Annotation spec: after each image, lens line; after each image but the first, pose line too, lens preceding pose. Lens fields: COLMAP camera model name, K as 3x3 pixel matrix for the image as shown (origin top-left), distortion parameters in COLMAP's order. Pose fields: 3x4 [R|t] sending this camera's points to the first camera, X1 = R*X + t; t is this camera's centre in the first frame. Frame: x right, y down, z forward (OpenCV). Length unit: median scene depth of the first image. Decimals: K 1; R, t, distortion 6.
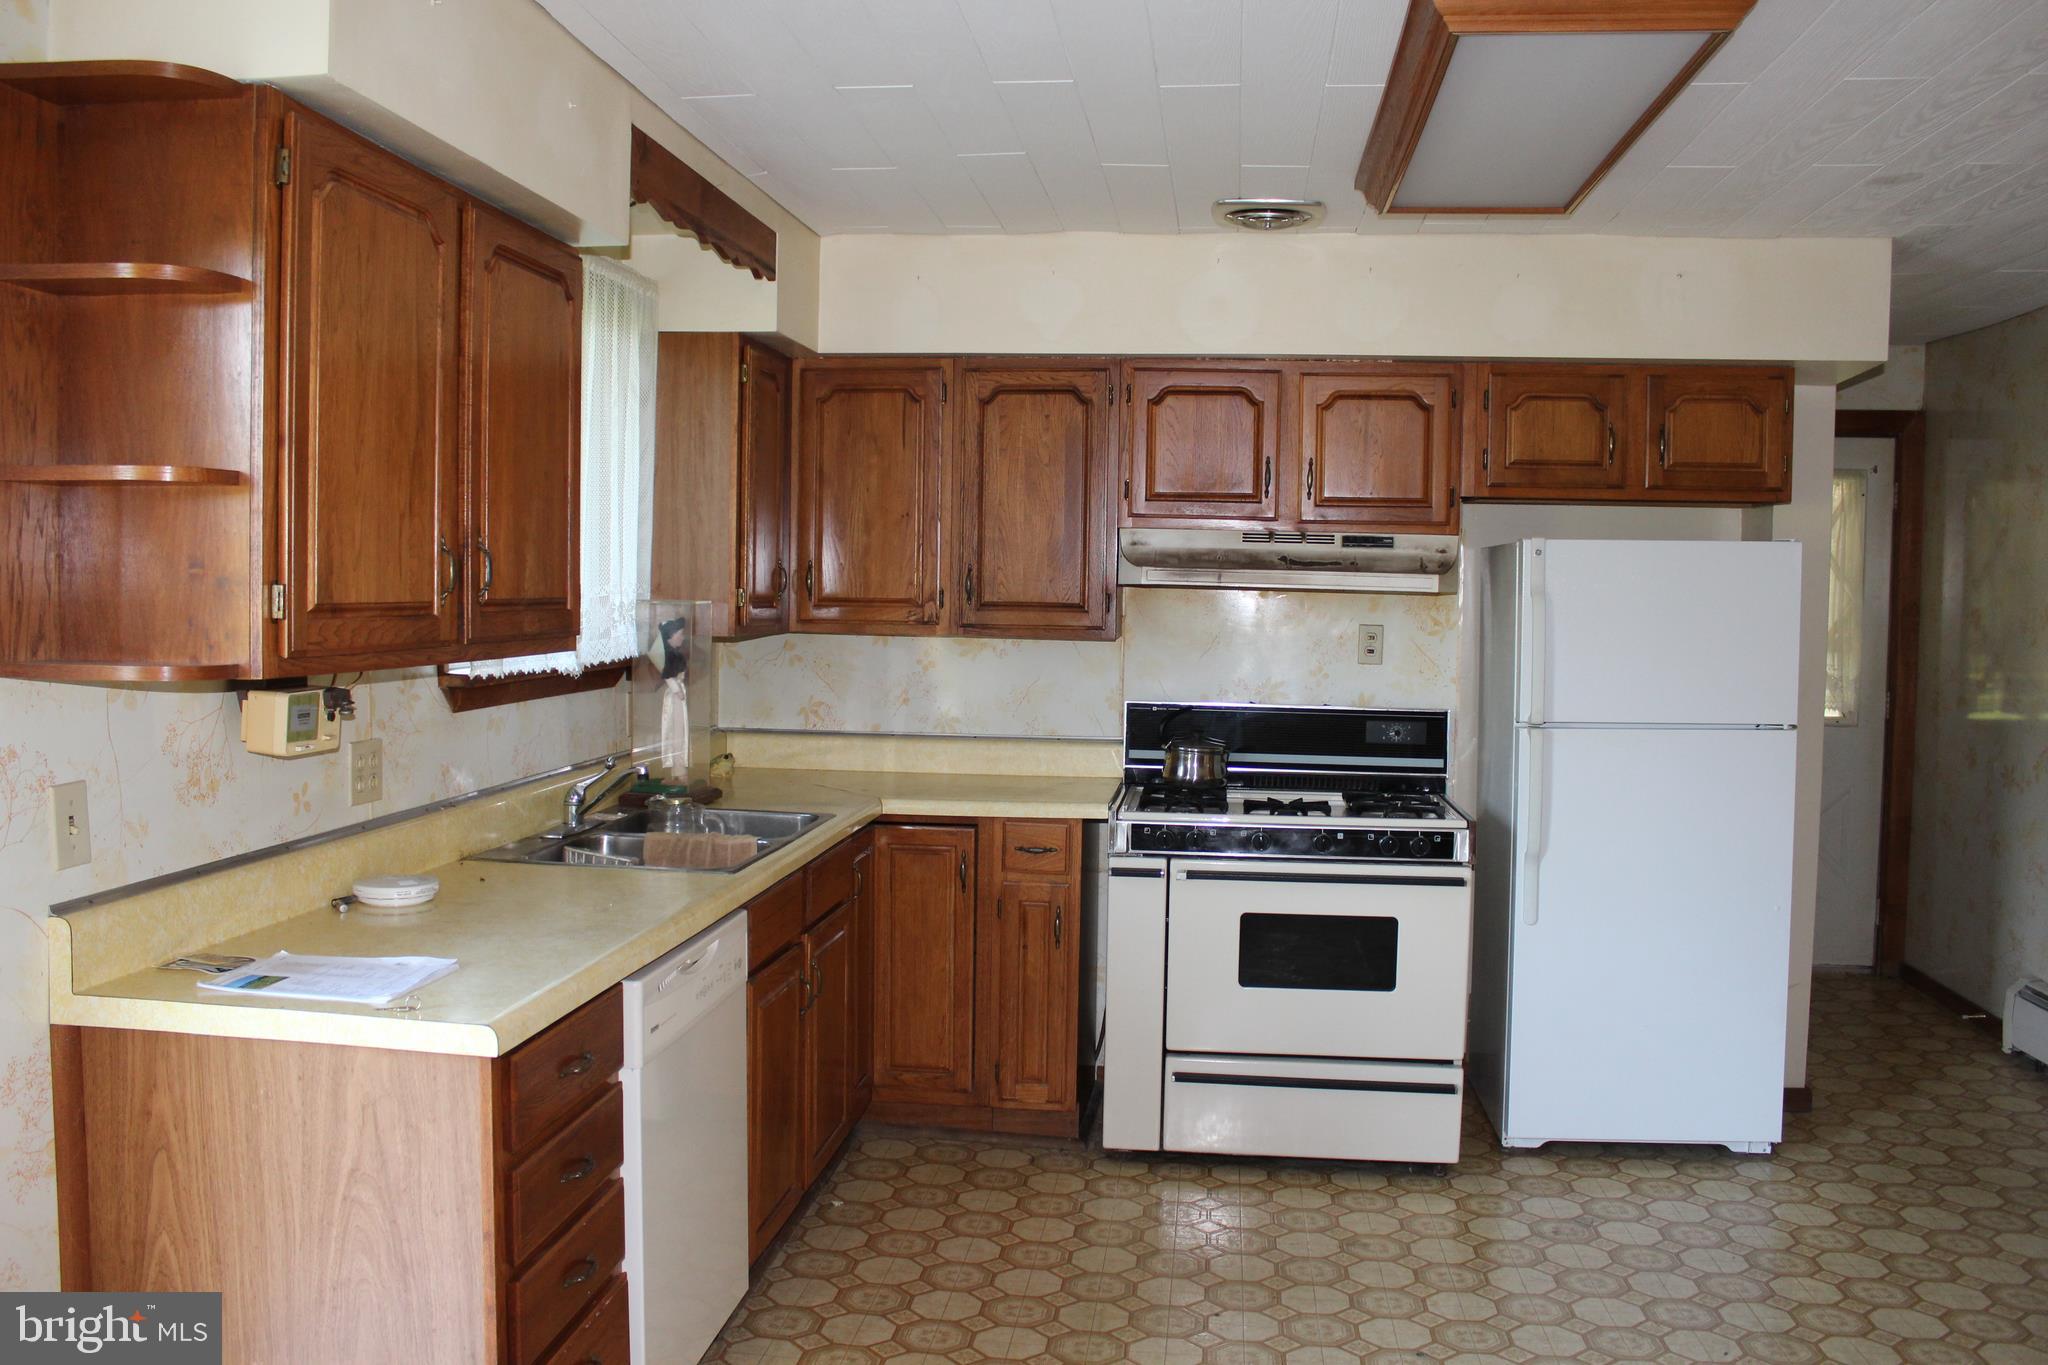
lens RADIAL K [[1684.5, 0, 997.8], [0, 1684.5, 687.3], [0, 0, 1]] dist [-0.184424, 0.164153]
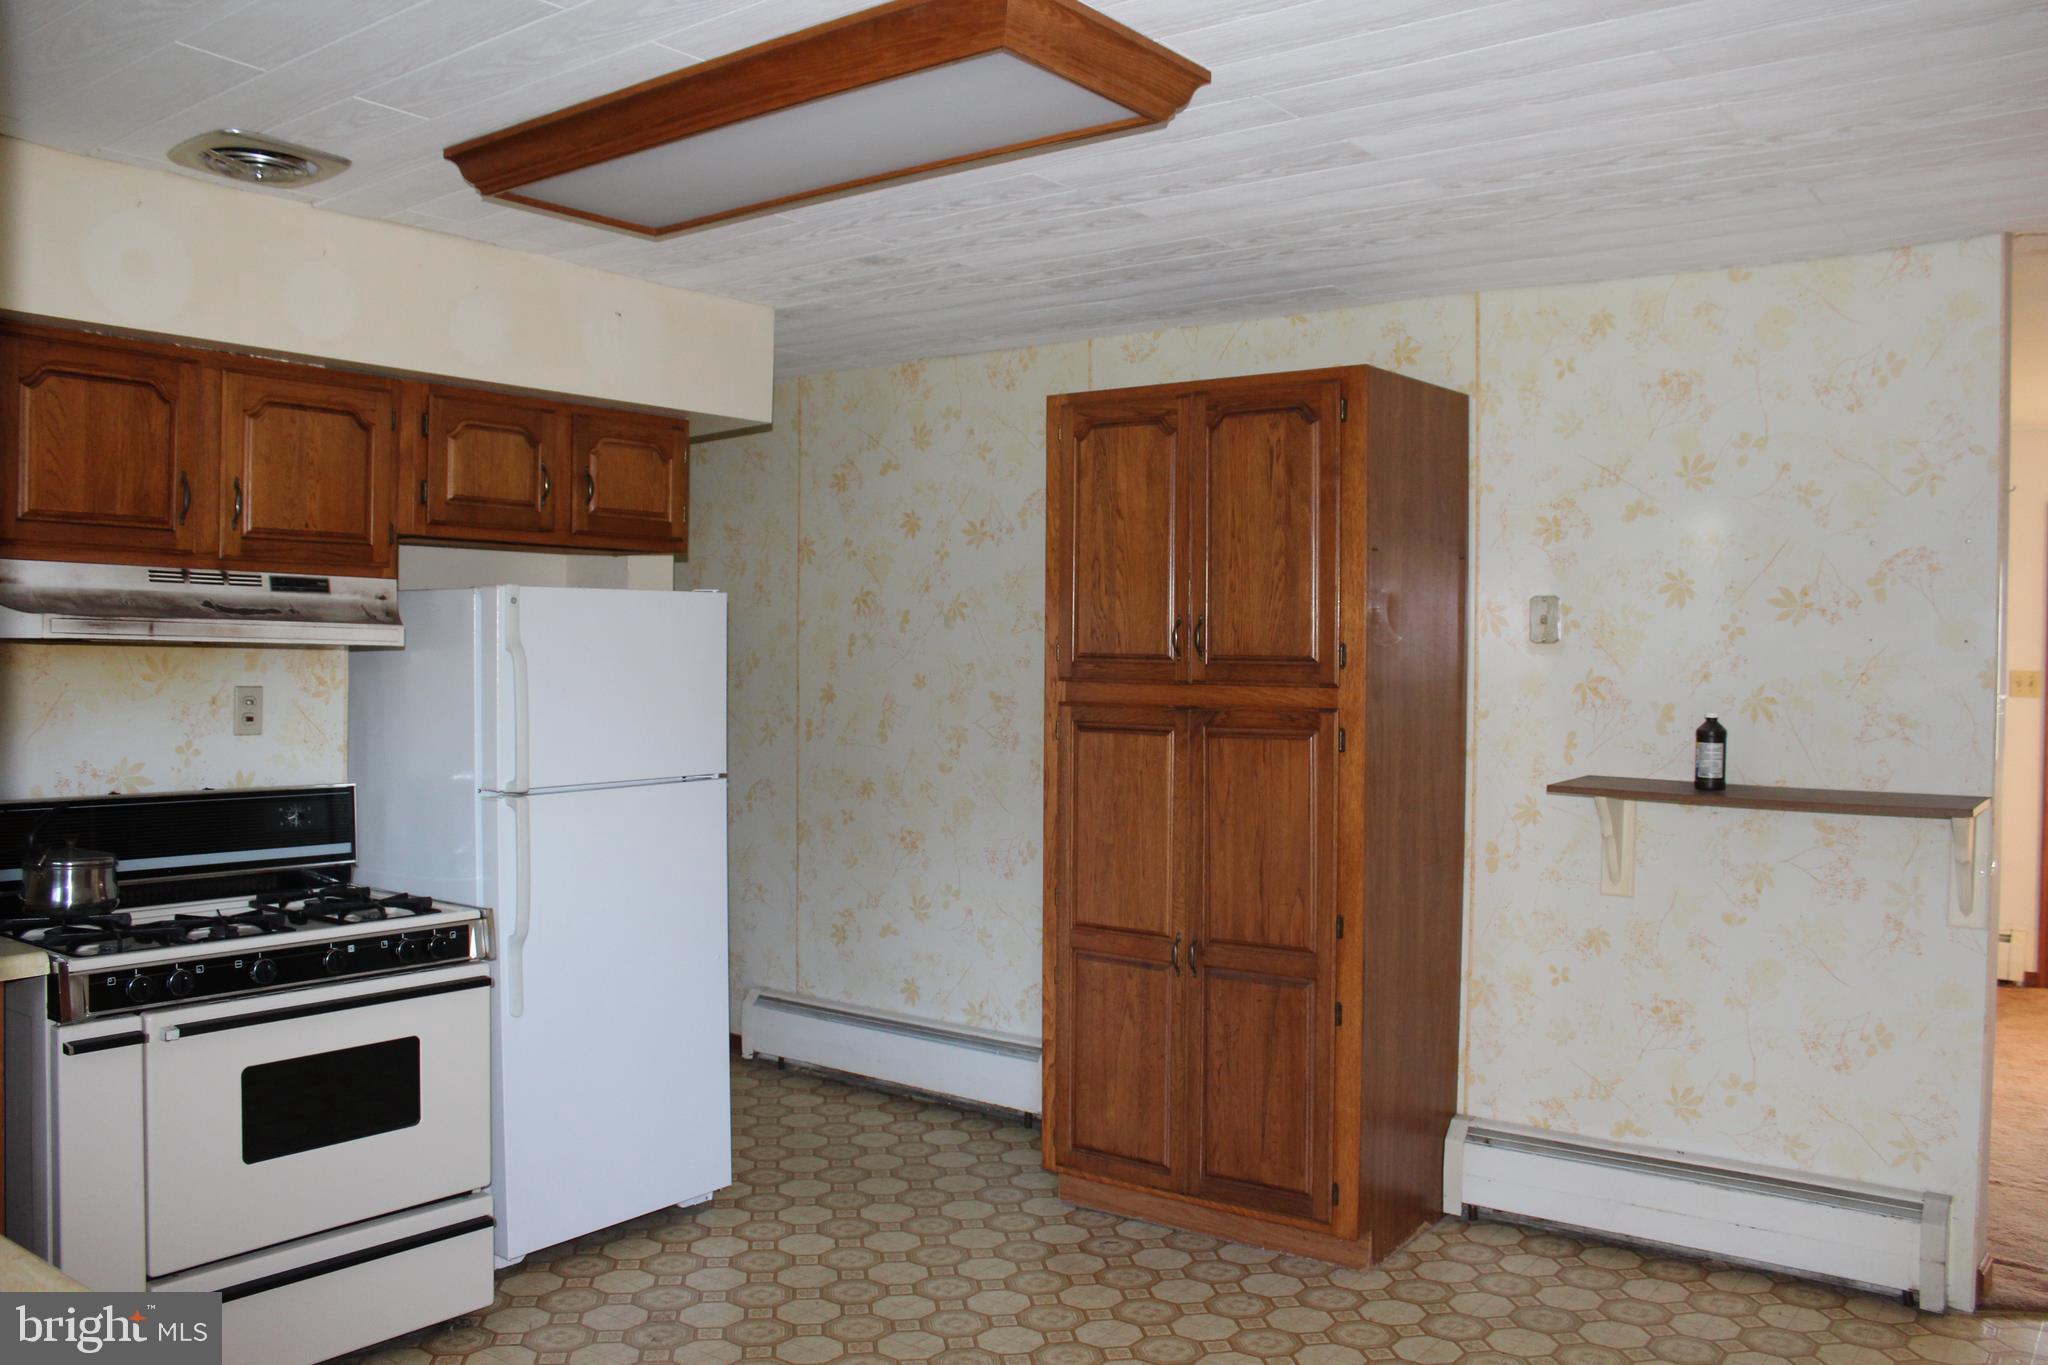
lens RADIAL K [[1684.5, 0, 997.8], [0, 1684.5, 687.3], [0, 0, 1]] dist [-0.184424, 0.164153]
pose [[0.491887, -0.024284, 0.870320, -0.315921], [0.048281, 0.998834, 0.000582, -0.021815], [-0.869319, 0.041734, 0.492486, 0.321124]]
